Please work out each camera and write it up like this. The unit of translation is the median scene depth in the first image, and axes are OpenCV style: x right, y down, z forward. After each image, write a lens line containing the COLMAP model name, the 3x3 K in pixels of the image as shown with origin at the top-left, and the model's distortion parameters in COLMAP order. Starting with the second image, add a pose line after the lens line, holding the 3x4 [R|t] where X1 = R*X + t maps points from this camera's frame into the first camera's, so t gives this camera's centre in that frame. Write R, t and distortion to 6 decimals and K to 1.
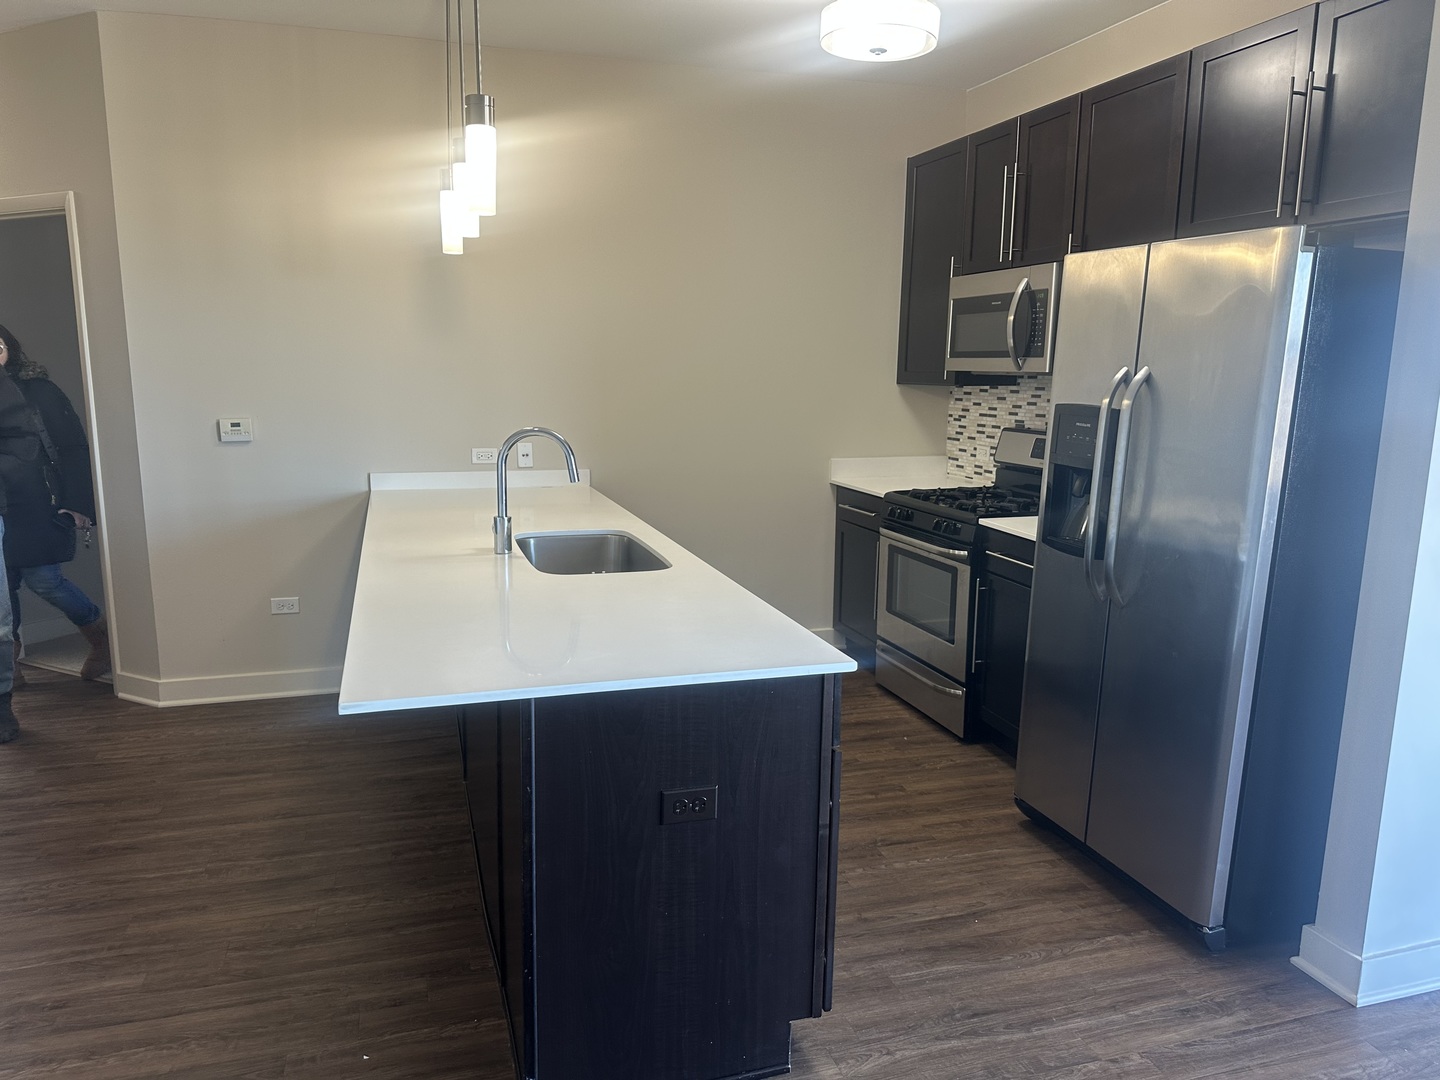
lens RADIAL K [[1001.5, 0, 715.6], [0, 1001.5, 545.0], [0, 0, 1]] dist [0.066905, -0.004369]
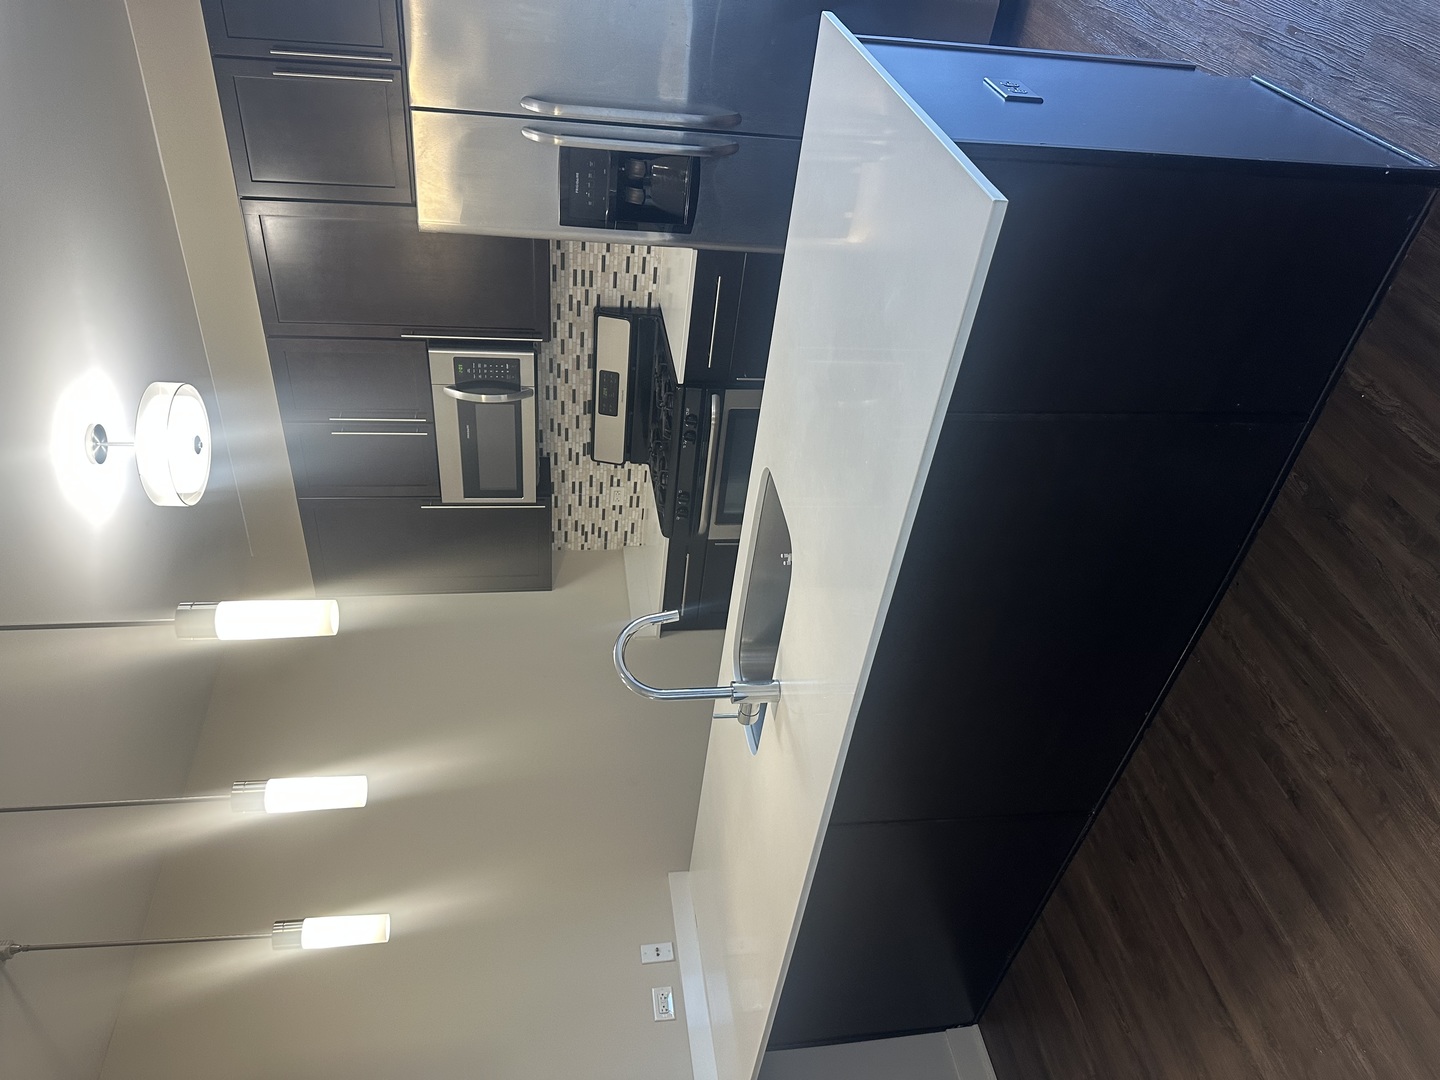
lens RADIAL K [[1001.5, 0, 714.8], [0, 1001.5, 540.3], [0, 0, 1]] dist [0.066905, -0.004369]
pose [[-0.117304, -0.841439, 0.527466, -0.332315], [0.992462, -0.118309, 0.031983, -0.033217], [0.035492, 0.527242, 0.848974, 0.178428]]
